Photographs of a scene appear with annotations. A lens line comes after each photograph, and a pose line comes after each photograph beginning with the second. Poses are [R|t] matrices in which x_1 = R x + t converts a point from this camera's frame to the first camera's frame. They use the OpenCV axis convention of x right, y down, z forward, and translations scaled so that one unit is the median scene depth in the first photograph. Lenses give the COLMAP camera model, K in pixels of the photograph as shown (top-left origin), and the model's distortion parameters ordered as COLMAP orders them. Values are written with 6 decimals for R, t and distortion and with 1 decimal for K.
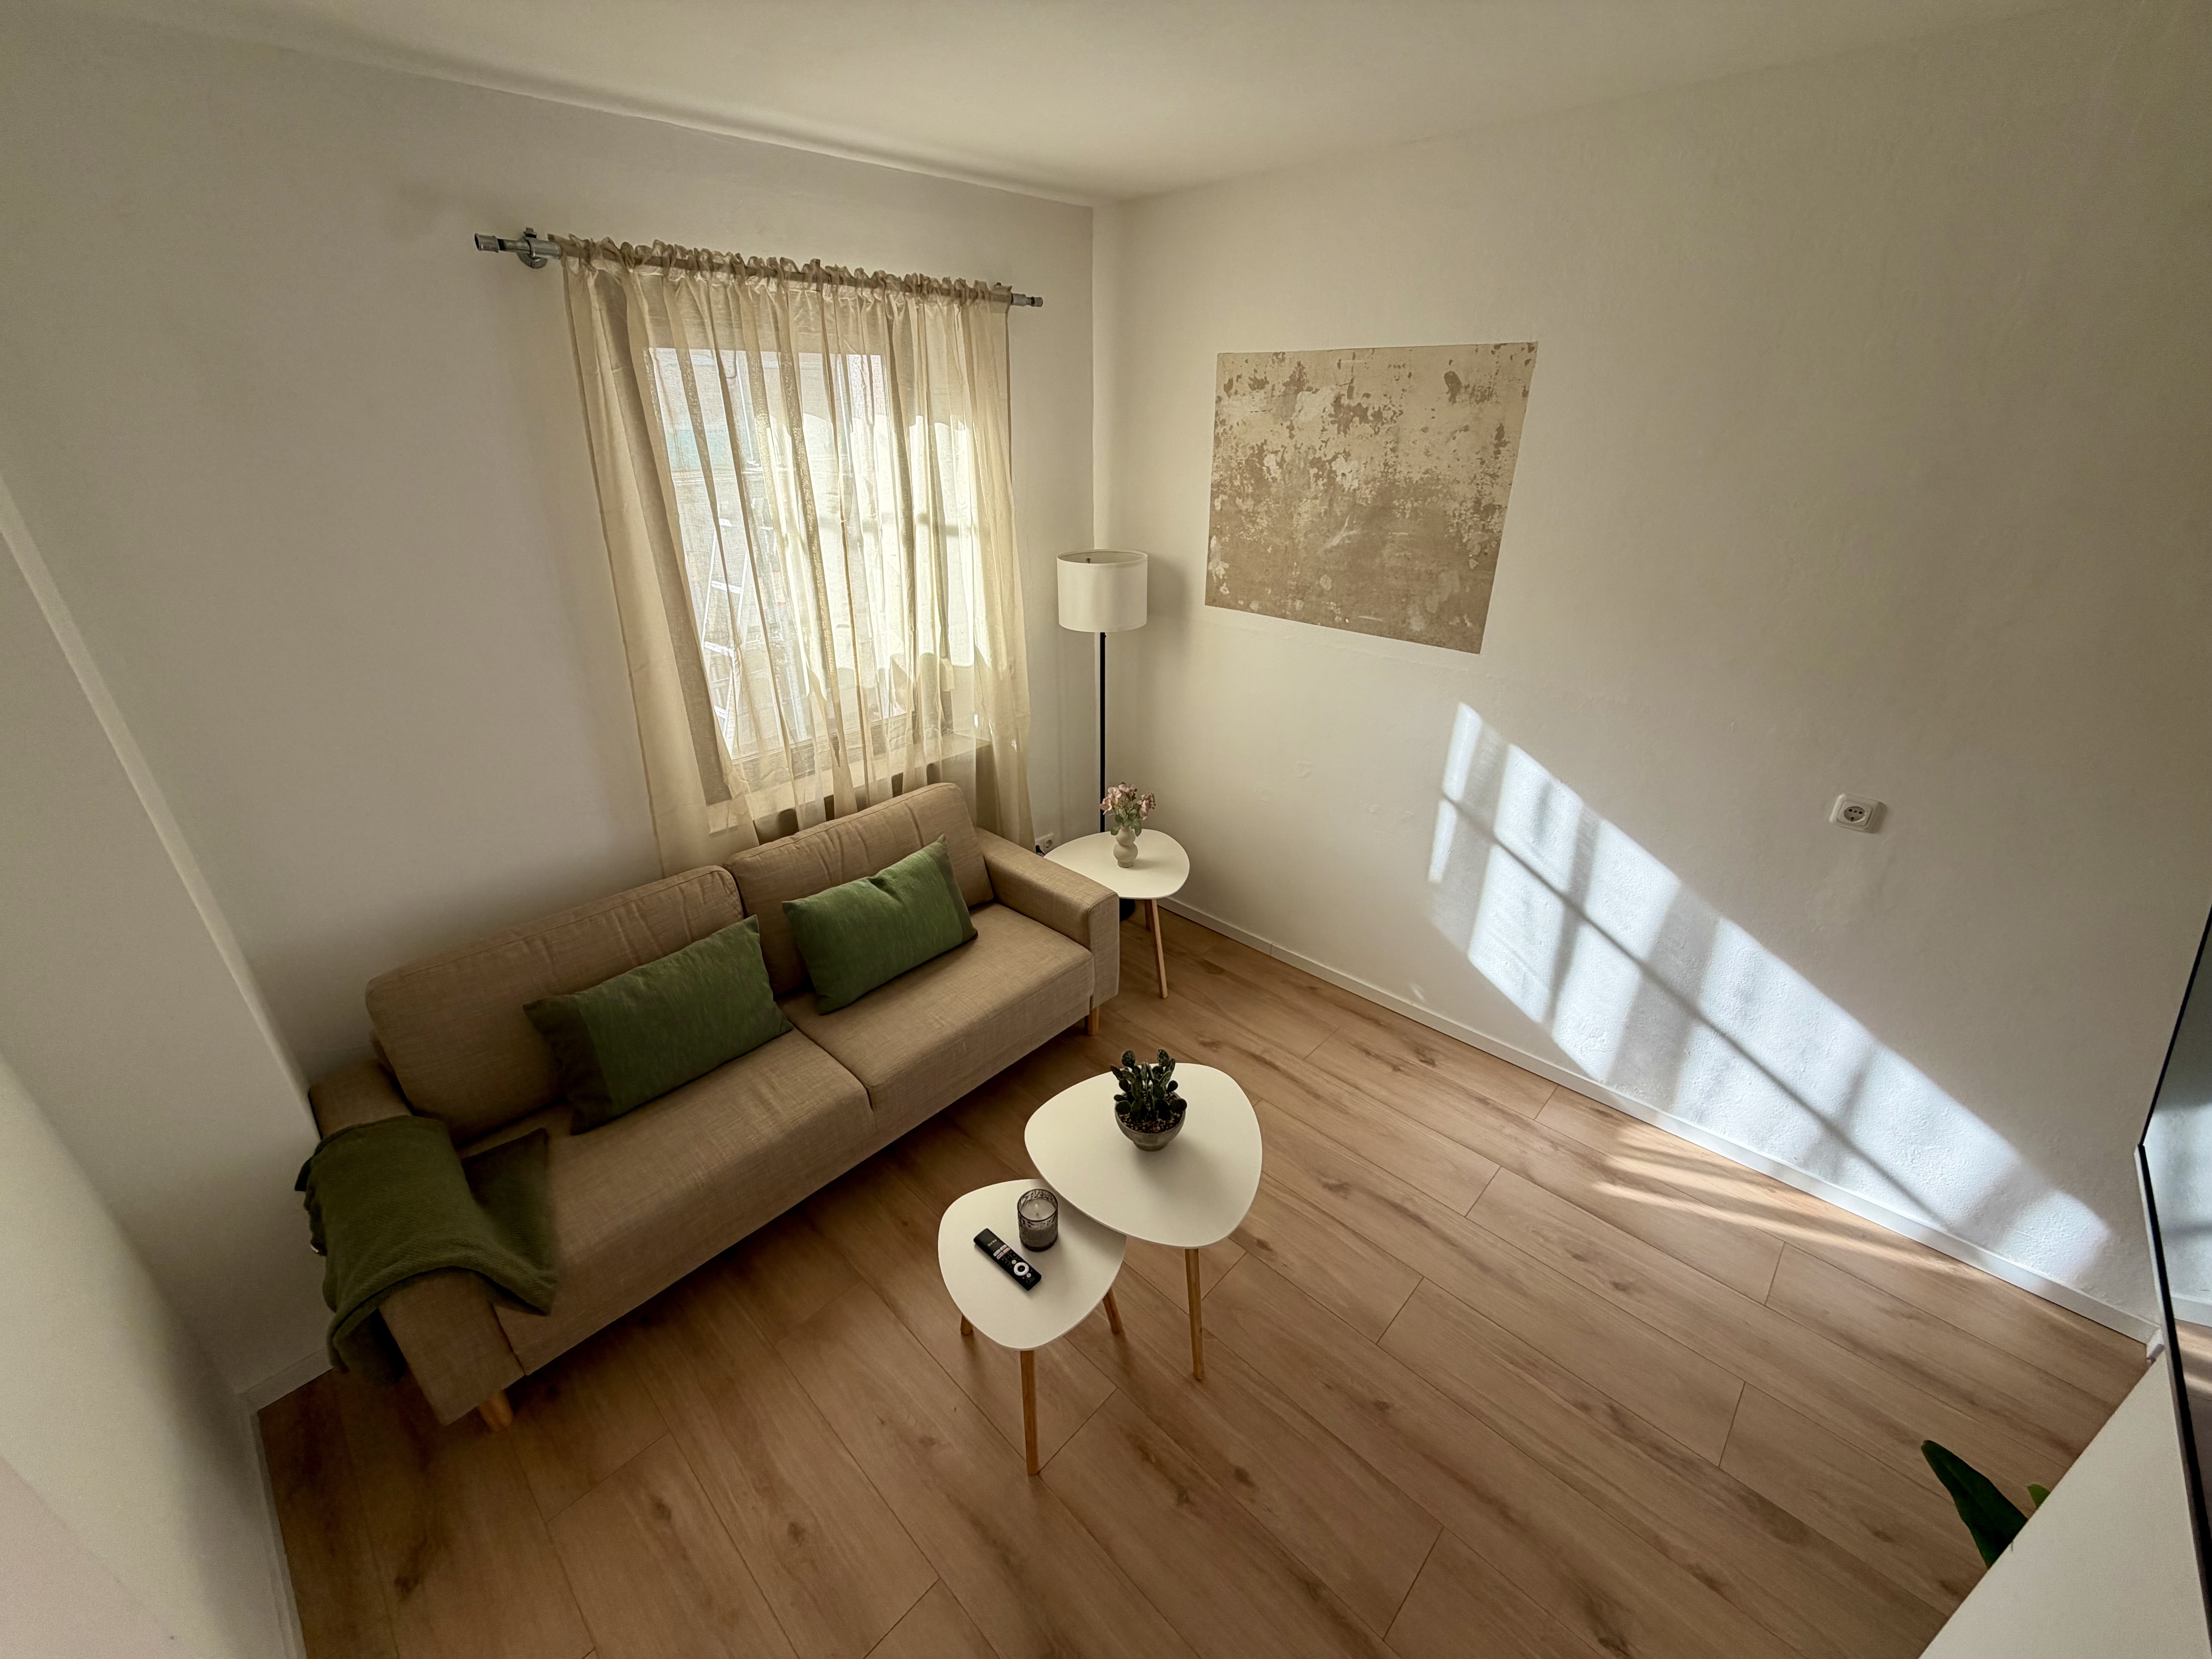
lens RADIAL K [[881.3, 0, 1095.2], [0, 881.3, 826.6], [0, 0, 1]] dist [-0.002885, -0.000238]
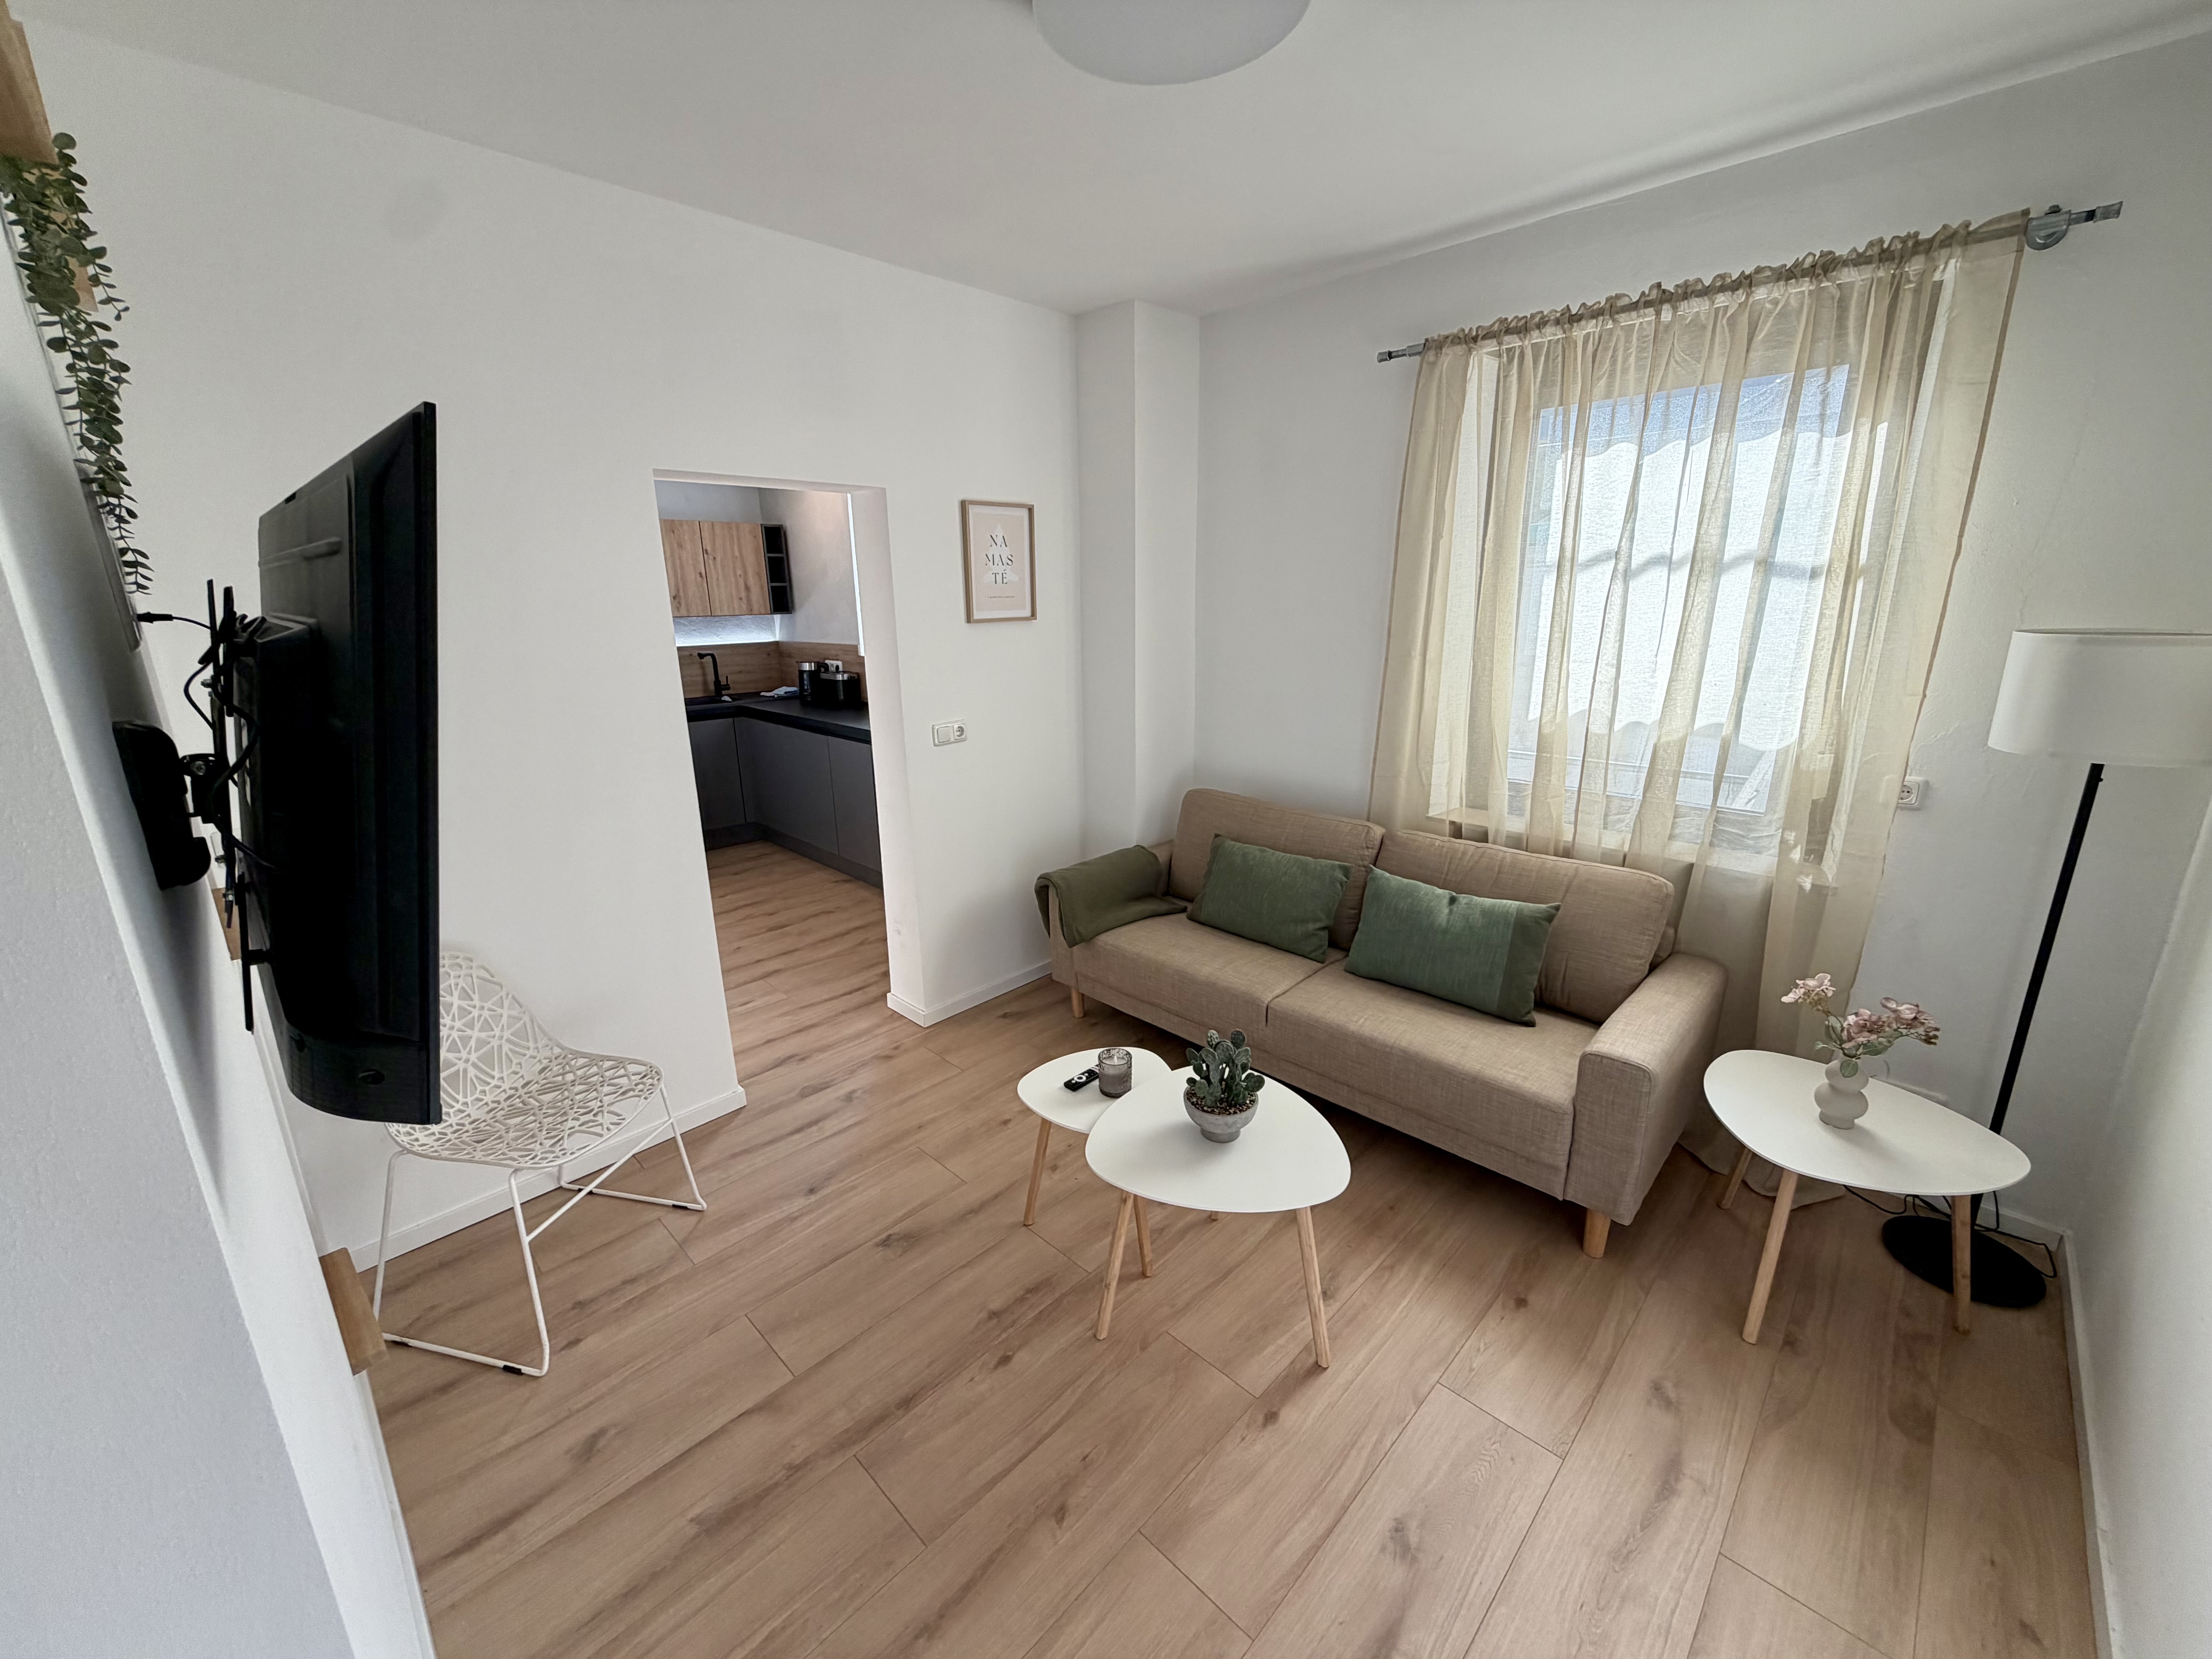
lens RADIAL K [[884.1, 0, 1095.1], [0, 884.1, 829.0], [0, 0, 1]] dist [-0.000210, 0.000082]
pose [[-0.013507, 0.268908, -0.963071, 0.694700], [-0.414987, 0.874784, 0.250077, -0.088736], [0.909727, 0.403040, 0.099778, 0.504128]]
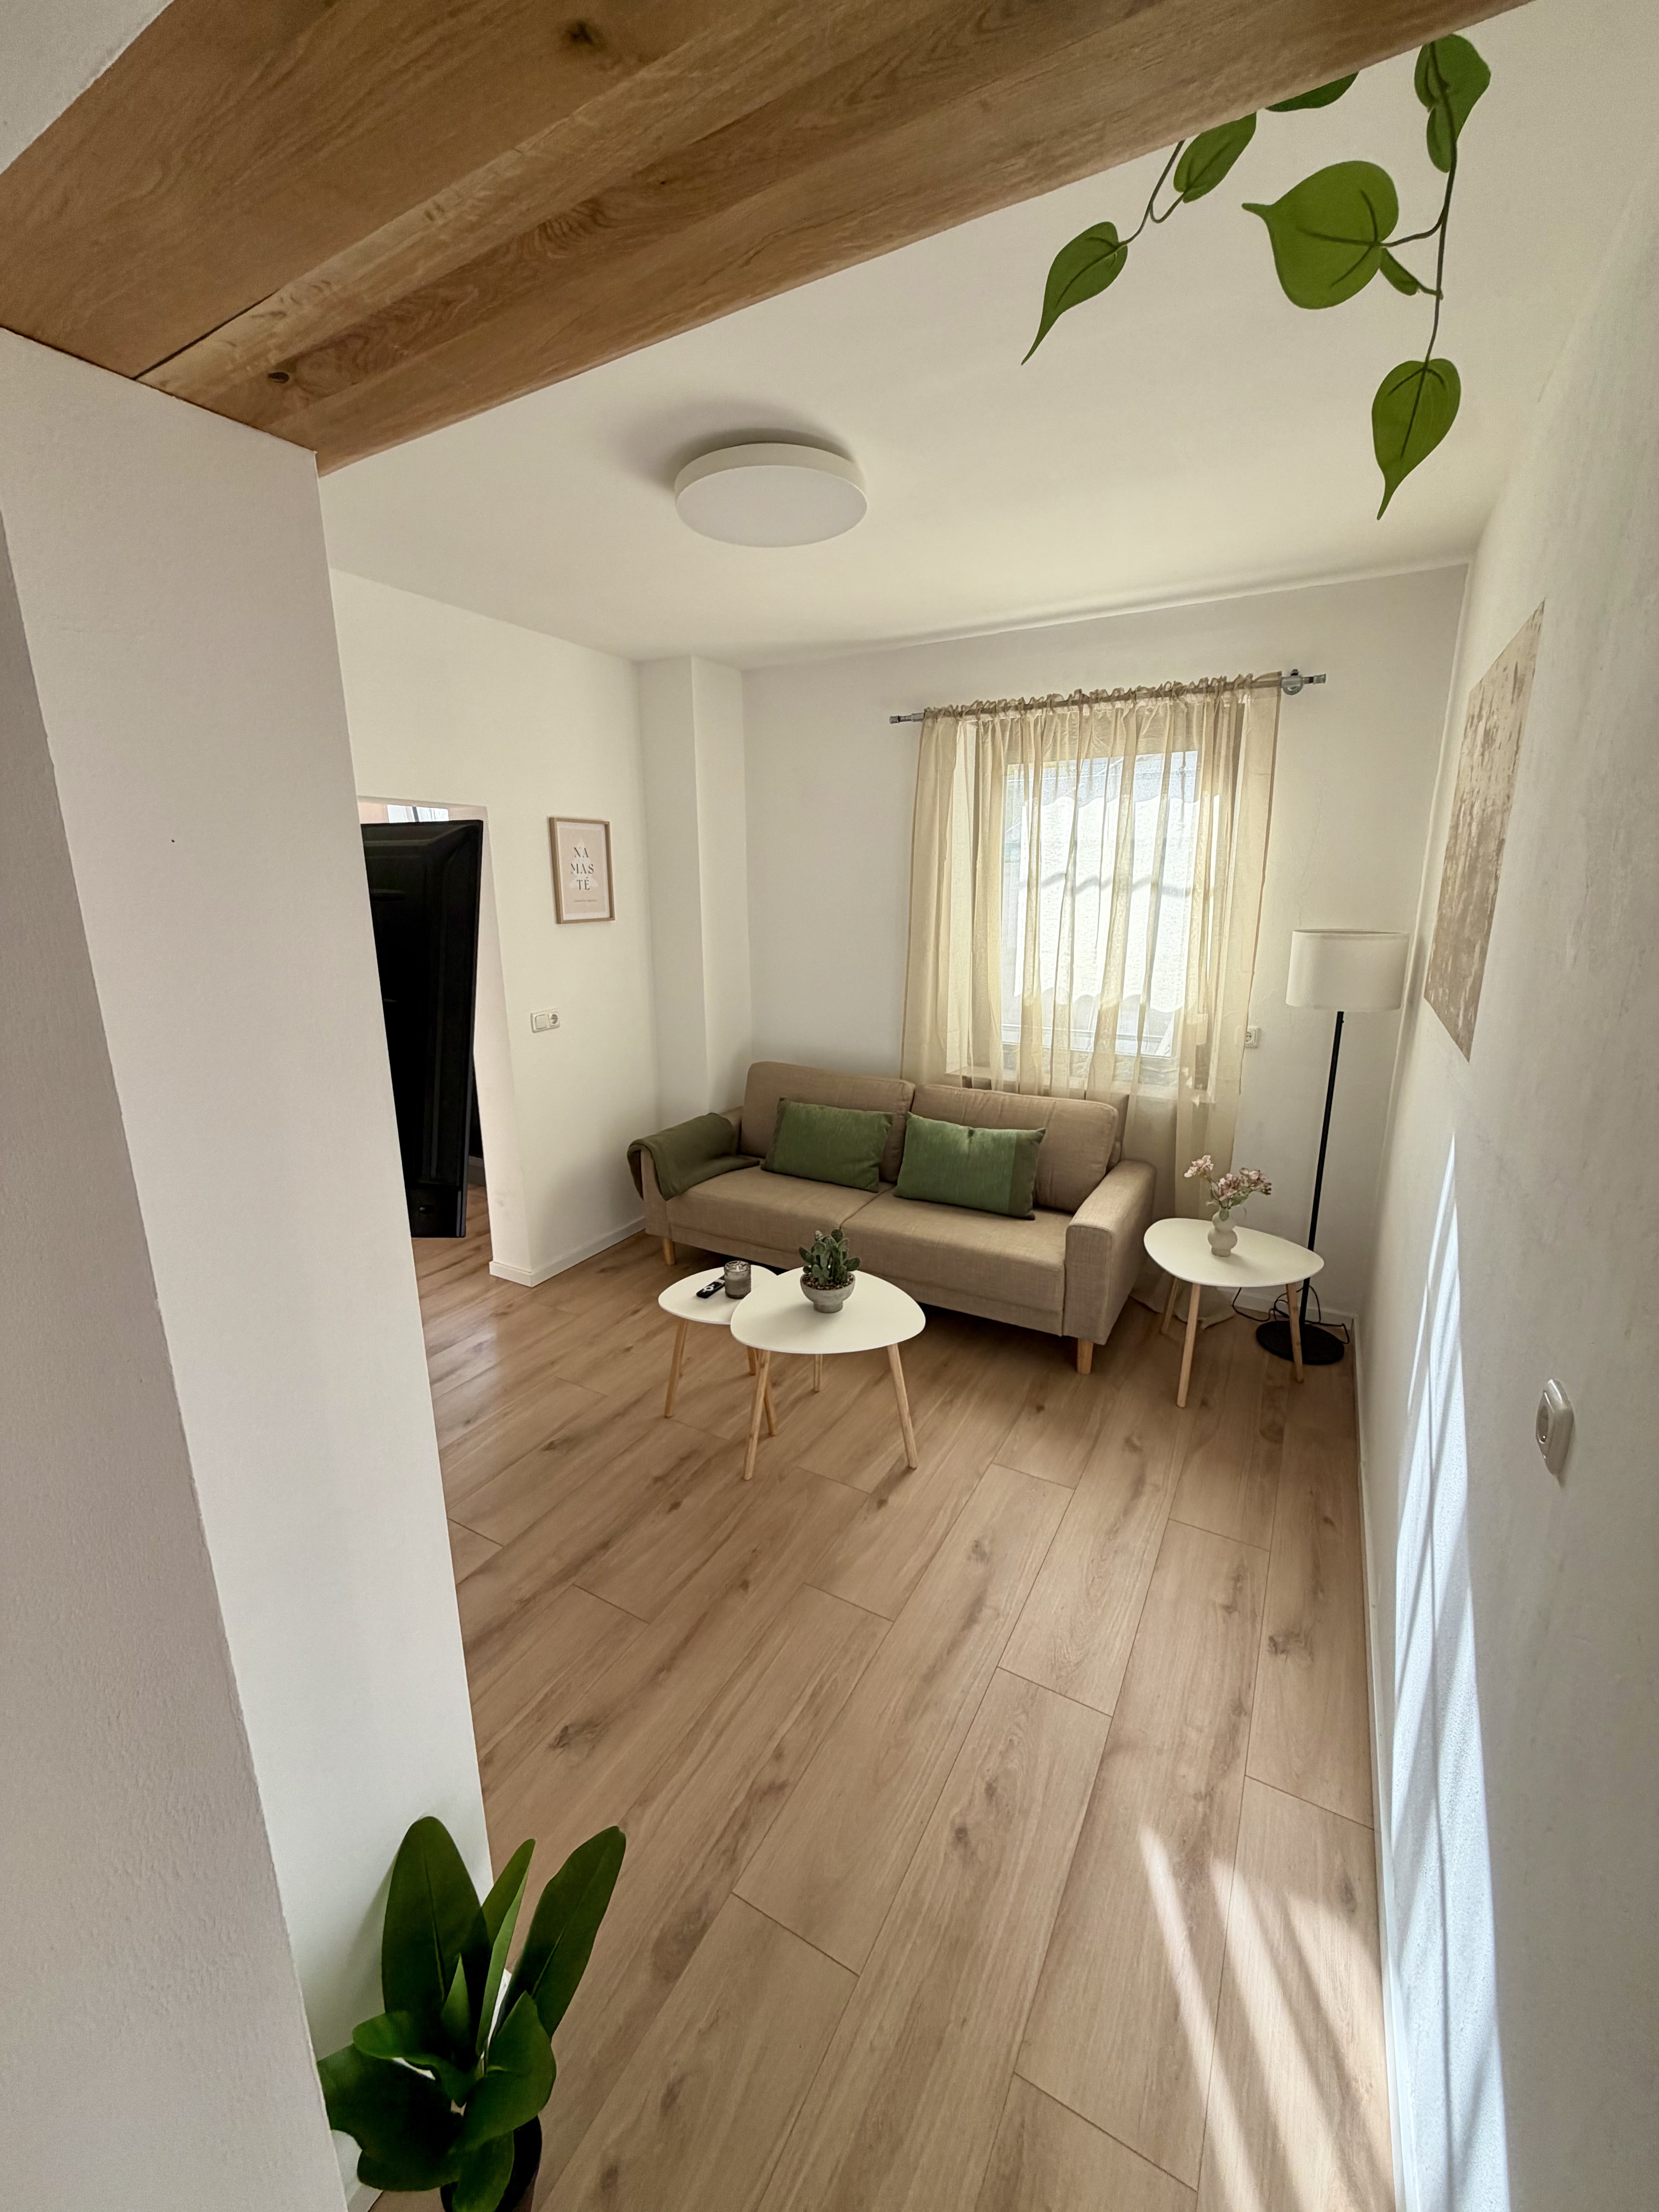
lens RADIAL K [[880.8, 0, 831.2], [0, 880.8, 1095.6], [0, 0, 1]] dist [0.000057, -0.000162]
pose [[0.250919, 0.235411, -0.938947, 0.915315], [-0.412493, 0.903507, 0.116294, -0.053648], [0.875722, 0.358129, 0.323812, 0.376773]]
